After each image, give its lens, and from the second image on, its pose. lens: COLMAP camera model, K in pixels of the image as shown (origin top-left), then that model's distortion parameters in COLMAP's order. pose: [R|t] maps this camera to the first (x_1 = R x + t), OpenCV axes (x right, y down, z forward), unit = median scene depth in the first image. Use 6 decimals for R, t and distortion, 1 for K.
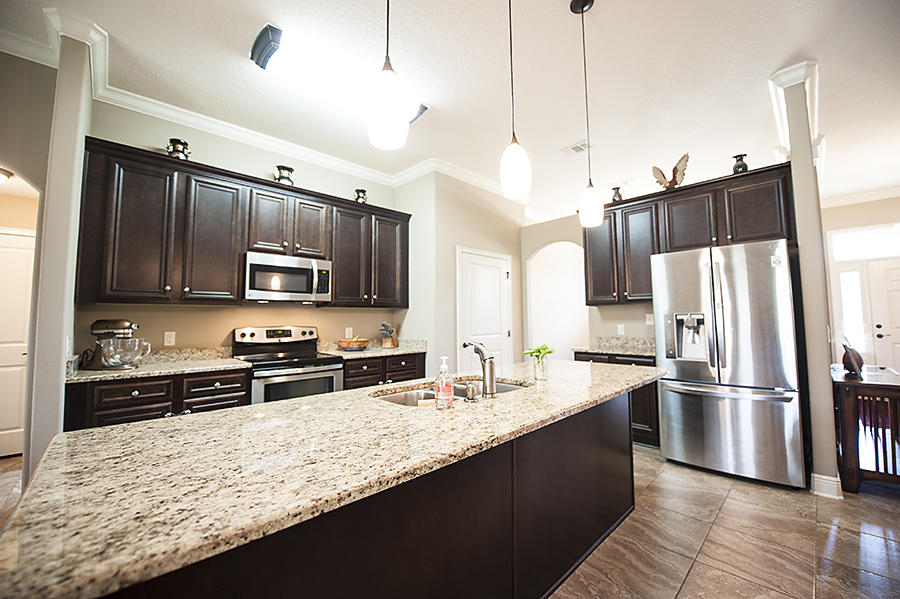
lens RADIAL K [[357.7, 0, 454.4], [0, 357.7, 296.5], [0, 0, 1]] dist [-0.021167, -0.000569]
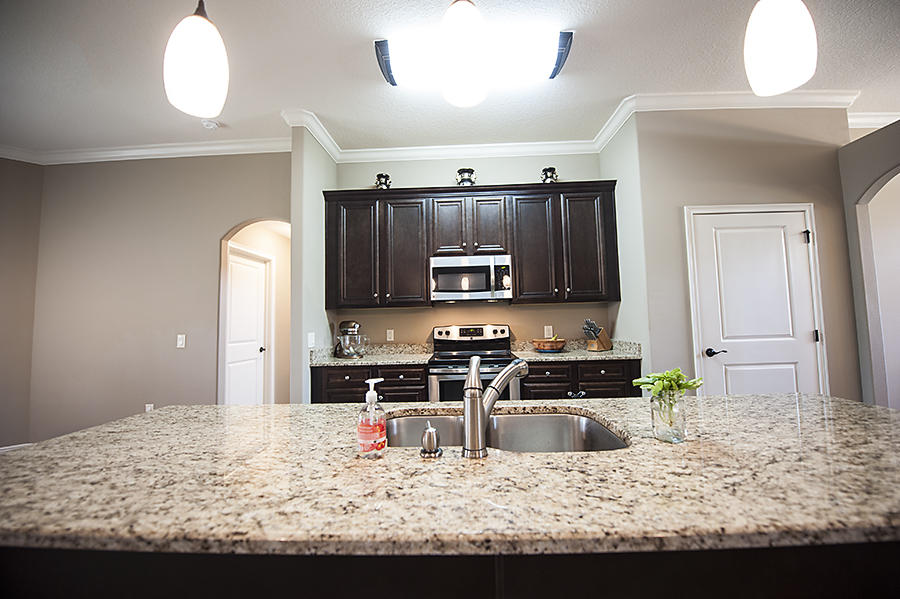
lens RADIAL K [[357.7, 0, 454.4], [0, 357.7, 296.5], [0, 0, 1]] dist [-0.021167, -0.000569]
pose [[0.689820, -0.054019, -0.721963, 0.231805], [0.065642, 0.997772, -0.011936, 0.011110], [0.720999, -0.039157, 0.691829, 0.259544]]
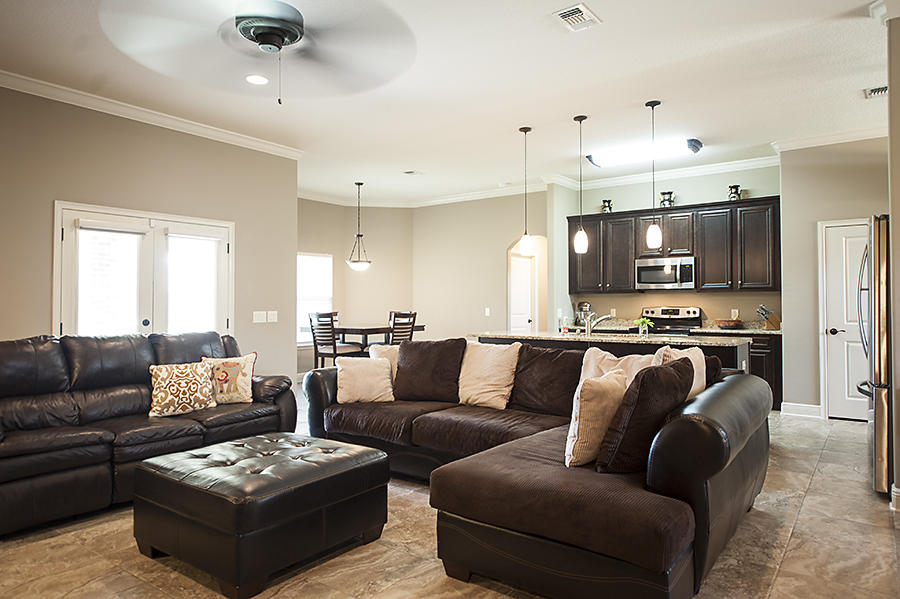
lens RADIAL K [[569.1, 0, 449.5], [0, 569.1, 296.5], [0, 0, 1]] dist [0.000936, 0.000038]
pose [[0.149675, -0.002012, -0.988733, 1.640939], [0.065769, 0.997803, 0.007926, -0.032440], [0.986545, -0.066215, 0.149478, -0.197145]]
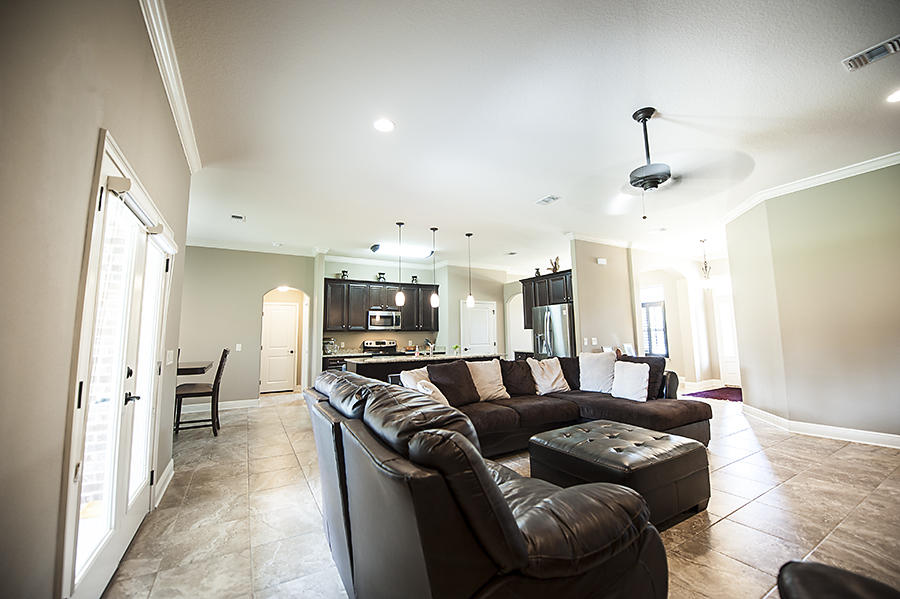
lens RADIAL K [[357.7, 0, 454.4], [0, 357.7, 296.5], [0, 0, 1]] dist [-0.021167, -0.000569]
pose [[0.968885, -0.032890, -0.245317, 0.596644], [0.022612, 0.998749, -0.044598, -0.091811], [0.246477, 0.037664, 0.968417, -1.233823]]
